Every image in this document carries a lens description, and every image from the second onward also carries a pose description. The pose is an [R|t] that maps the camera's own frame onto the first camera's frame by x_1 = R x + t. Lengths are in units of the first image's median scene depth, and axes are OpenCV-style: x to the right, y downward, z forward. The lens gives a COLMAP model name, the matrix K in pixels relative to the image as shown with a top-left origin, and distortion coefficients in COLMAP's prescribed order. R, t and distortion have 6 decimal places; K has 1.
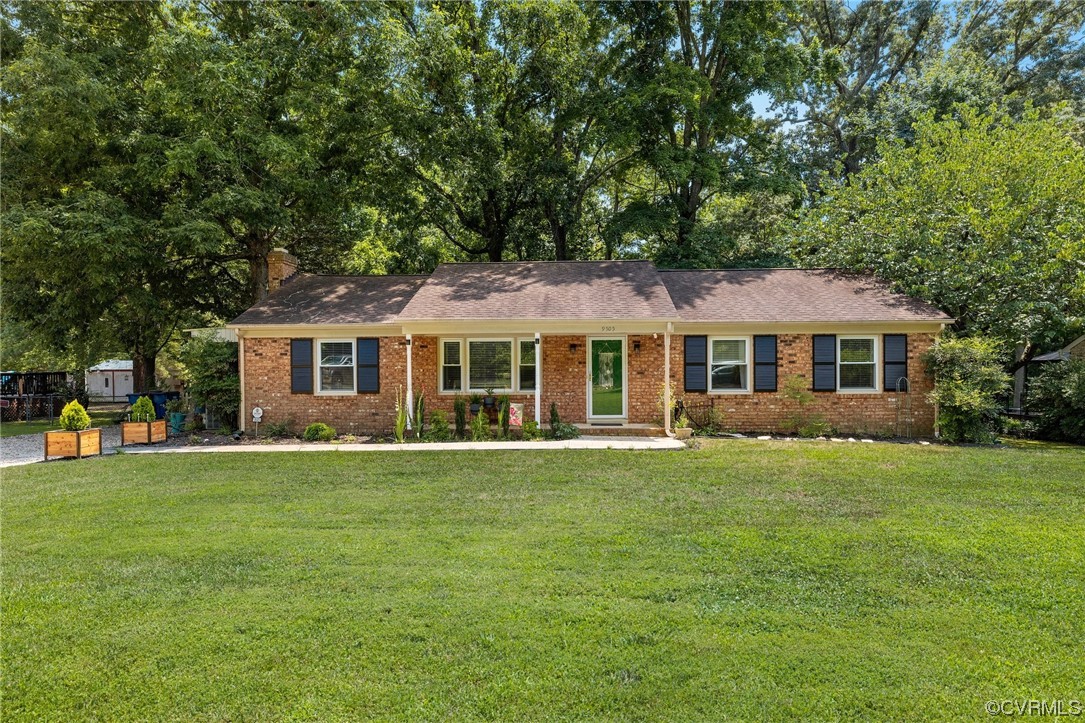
lens RADIAL K [[653.3, 0, 609.7], [0, 653.3, 364.9], [0, 0, 1]] dist [0.004236, 0.001769]
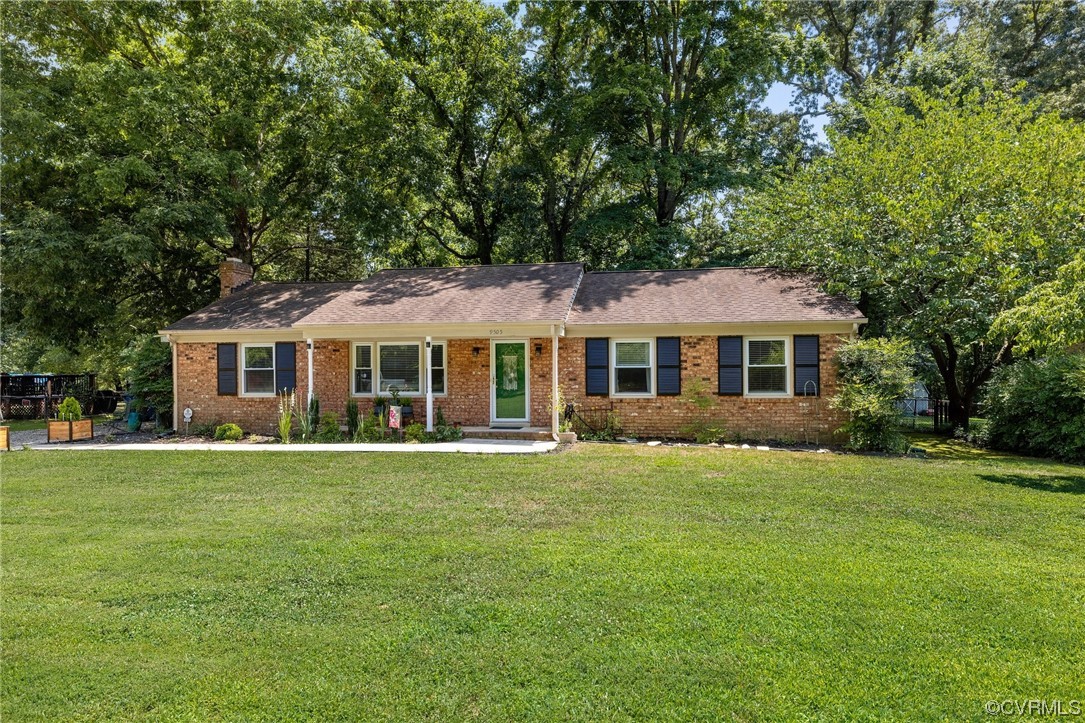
lens RADIAL K [[653.3, 0, 609.7], [0, 653.3, 364.9], [0, 0, 1]] dist [0.004236, 0.001769]
pose [[0.992577, -0.001408, -0.121614, 0.269532], [0.000912, 0.999991, -0.004138, -0.000416], [0.121618, 0.003996, 0.992569, 0.026929]]
